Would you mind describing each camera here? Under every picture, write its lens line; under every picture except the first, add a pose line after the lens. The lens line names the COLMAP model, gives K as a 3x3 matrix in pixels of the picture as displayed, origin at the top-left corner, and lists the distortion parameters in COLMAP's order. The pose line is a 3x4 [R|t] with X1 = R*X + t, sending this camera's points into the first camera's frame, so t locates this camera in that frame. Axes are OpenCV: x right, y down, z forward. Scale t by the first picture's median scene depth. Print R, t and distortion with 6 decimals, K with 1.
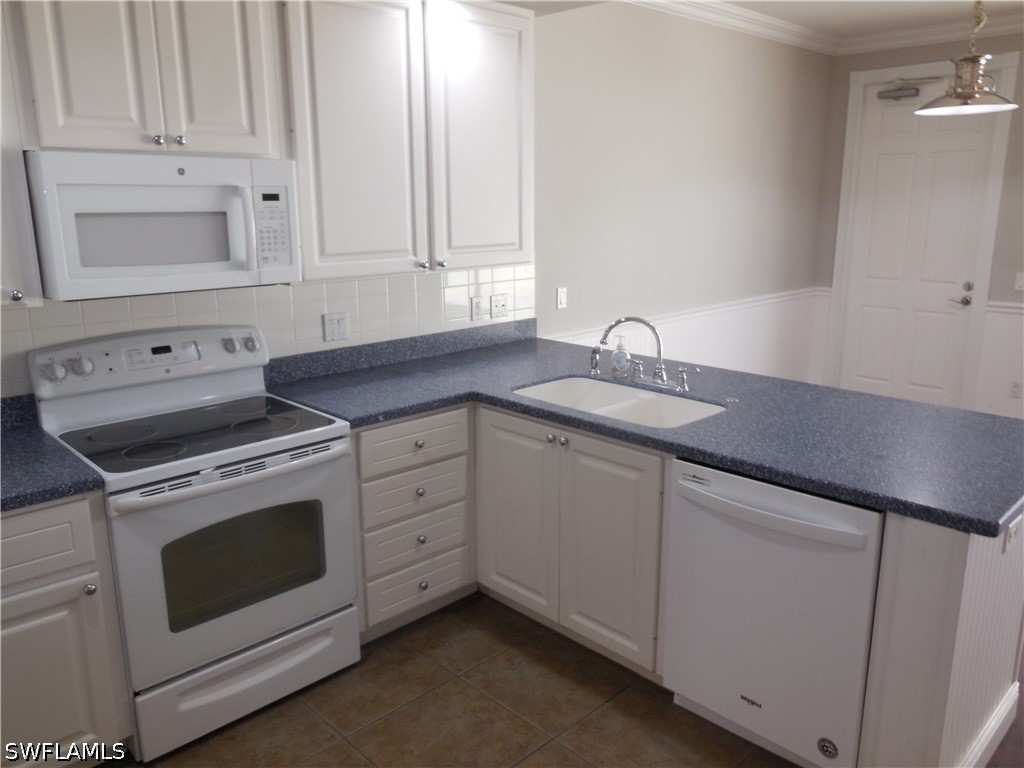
lens RADIAL K [[789.4, 0, 505.9], [0, 789.4, 385.4], [0, 0, 1]] dist [-0.000386, 0.012708]
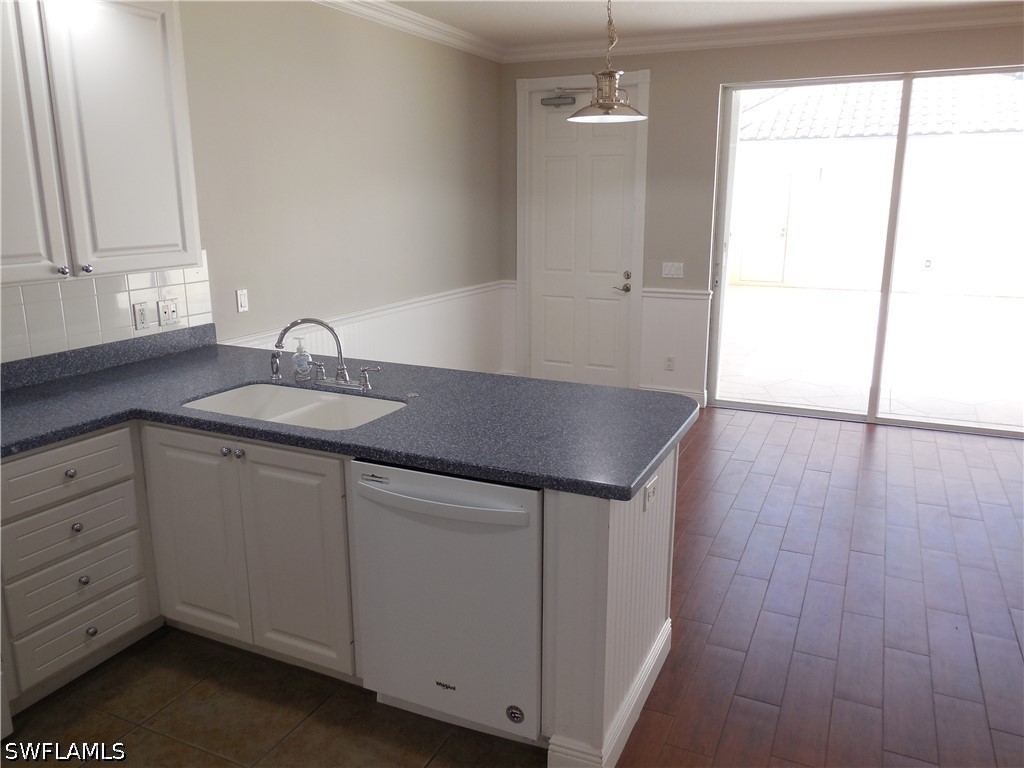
lens RADIAL K [[789.4, 0, 510.4], [0, 789.4, 385.1], [0, 0, 1]] dist [-0.000386, 0.012708]
pose [[0.935131, -0.077406, 0.345742, 0.049656], [0.075880, 0.996955, 0.017966, -0.003083], [-0.346080, 0.009434, 0.938157, -0.000580]]
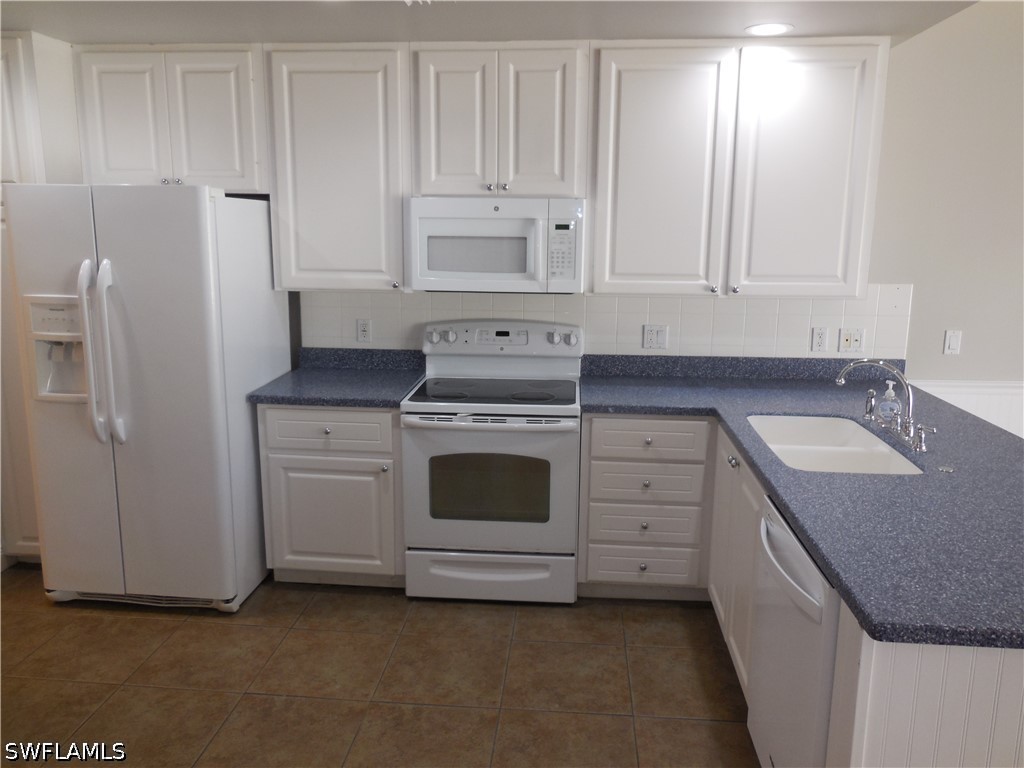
lens RADIAL K [[789.4, 0, 508.1], [0, 789.4, 386.6], [0, 0, 1]] dist [-0.000386, 0.012708]
pose [[0.651470, 0.163255, -0.740901, 0.563492], [-0.183230, 0.981521, 0.055162, -0.028342], [0.736215, 0.099819, 0.669345, 0.067764]]
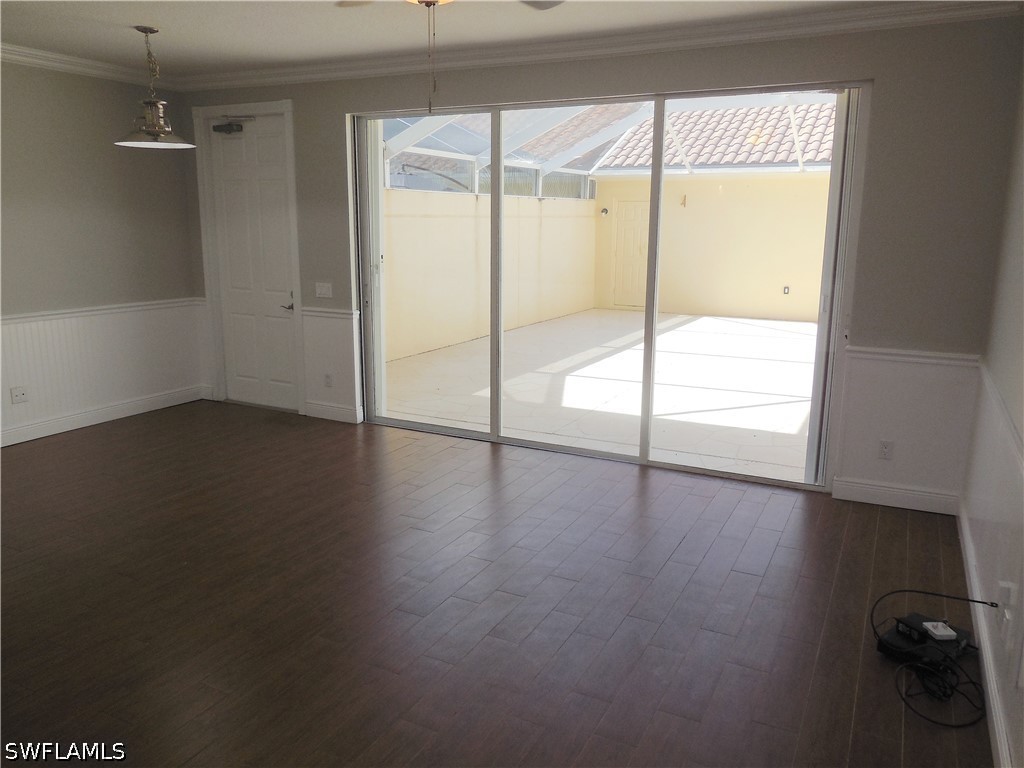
lens RADIAL K [[789.4, 0, 514.9], [0, 789.4, 389.6], [0, 0, 1]] dist [-0.000386, 0.012708]
pose [[0.948711, -0.047132, 0.312610, 1.009866], [0.052358, 0.998594, -0.008339, 0.083250], [-0.311778, 0.024279, 0.949845, -0.418635]]
